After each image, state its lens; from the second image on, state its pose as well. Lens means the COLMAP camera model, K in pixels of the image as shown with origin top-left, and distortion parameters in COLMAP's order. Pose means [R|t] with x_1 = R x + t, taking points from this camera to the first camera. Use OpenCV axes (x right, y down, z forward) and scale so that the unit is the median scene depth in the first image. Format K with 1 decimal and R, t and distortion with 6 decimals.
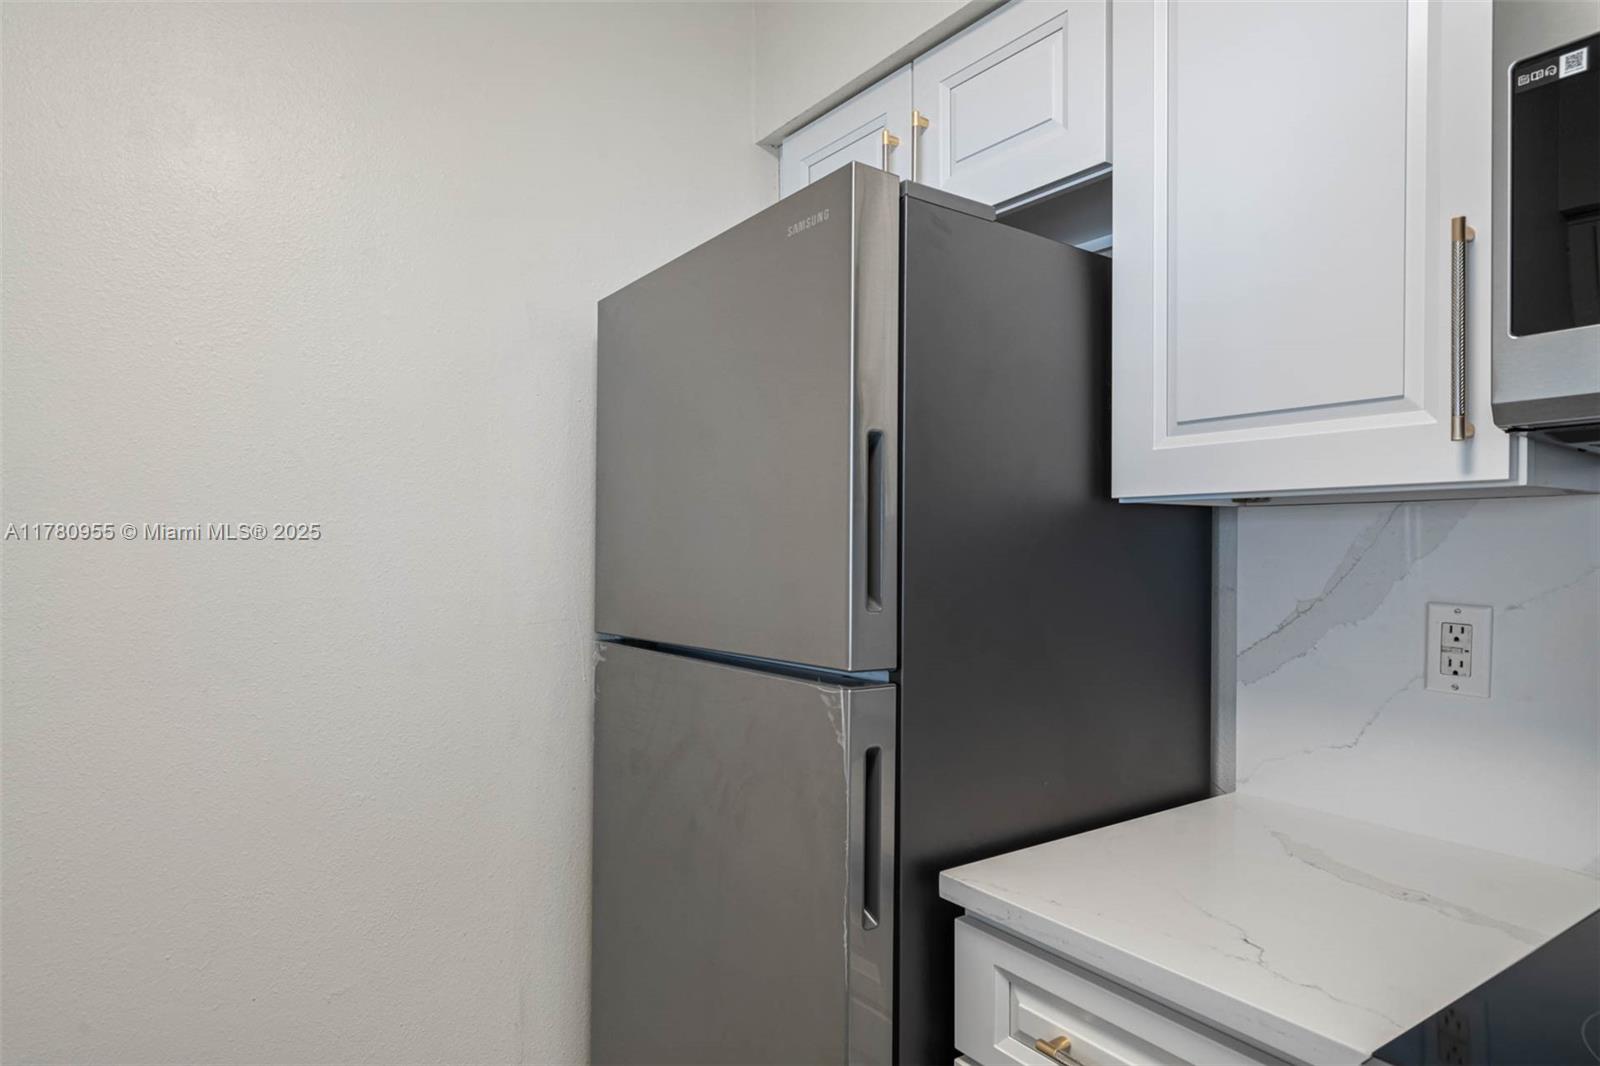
lens RADIAL K [[971.5, 0, 795.0], [0, 971.5, 542.2], [0, 0, 1]] dist [0.003994, 0.004038]
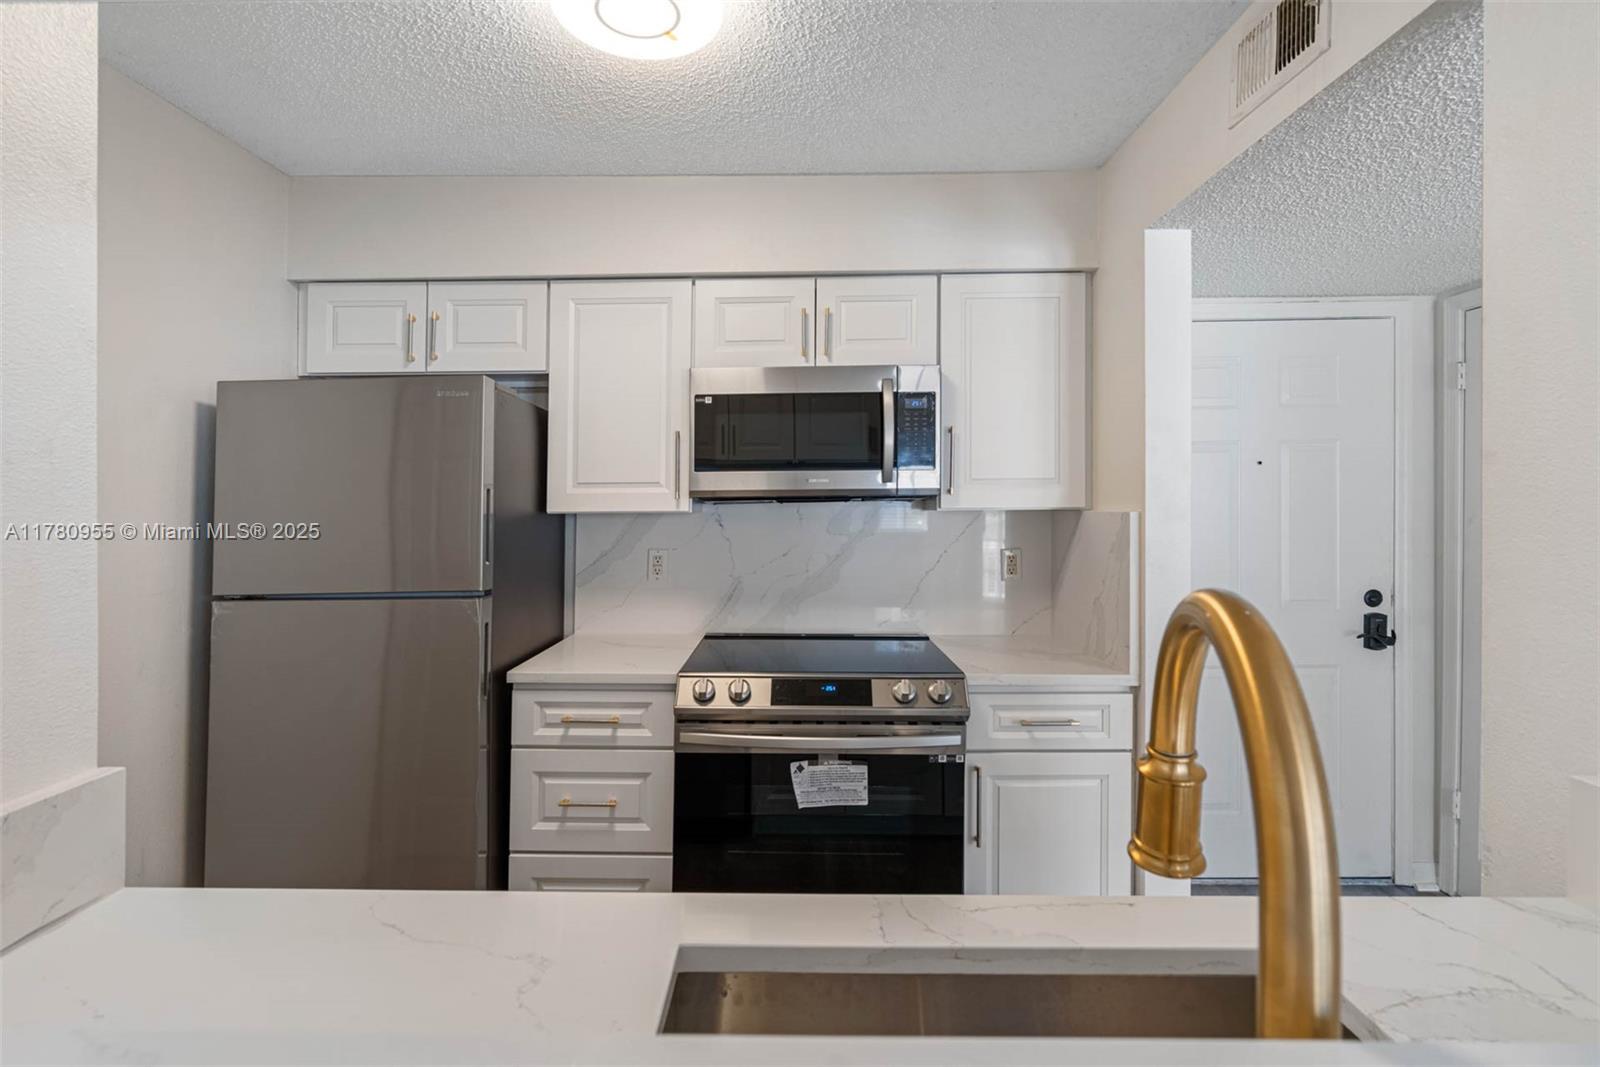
lens RADIAL K [[739.4, 0, 821.9], [0, 739.4, 482.9], [0, 0, 1]] dist [-0.005642, 0.003857]
pose [[0.553593, 0.025844, 0.832386, -0.937198], [0.002139, 0.999471, -0.032454, -0.064795], [-0.832784, 0.019747, 0.553245, -0.652984]]
